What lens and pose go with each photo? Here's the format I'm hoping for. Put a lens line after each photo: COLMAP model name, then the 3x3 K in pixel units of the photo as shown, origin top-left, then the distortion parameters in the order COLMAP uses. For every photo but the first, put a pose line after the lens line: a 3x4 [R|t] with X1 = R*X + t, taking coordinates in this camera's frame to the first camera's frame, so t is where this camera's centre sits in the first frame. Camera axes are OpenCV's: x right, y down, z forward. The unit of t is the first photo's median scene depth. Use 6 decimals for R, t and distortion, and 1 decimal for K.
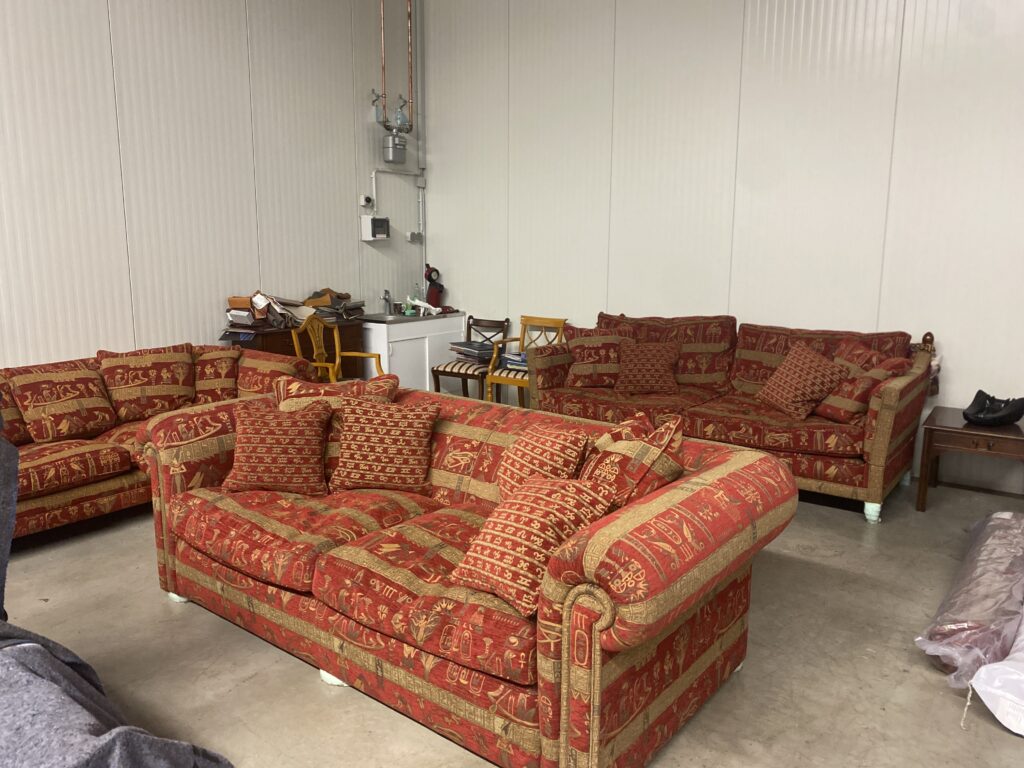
lens RADIAL K [[772.9, 0, 509.1], [0, 772.9, 369.2], [0, 0, 1]] dist [0.055322, -0.064954]
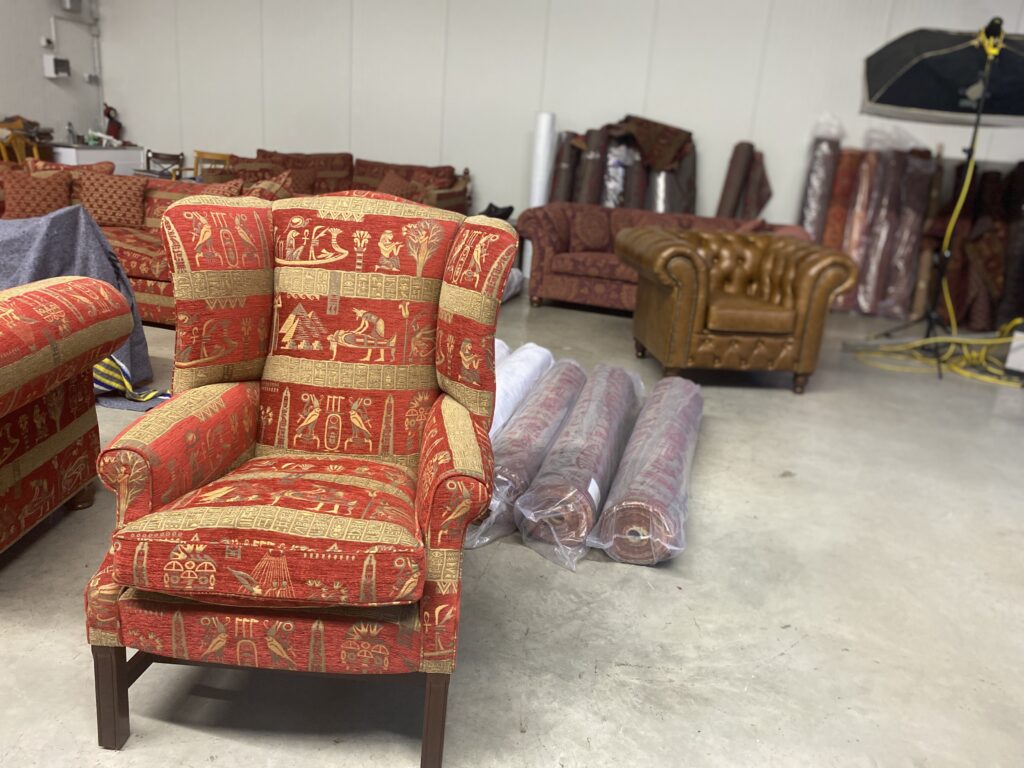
lens RADIAL K [[792.4, 0, 521.6], [0, 792.4, 373.8], [0, 0, 1]] dist [0.054644, -0.074763]
pose [[0.916856, -0.049024, 0.396197, -0.035116], [-0.005672, 0.990731, 0.135717, 0.136305], [-0.399178, -0.126680, 0.908080, -0.546607]]
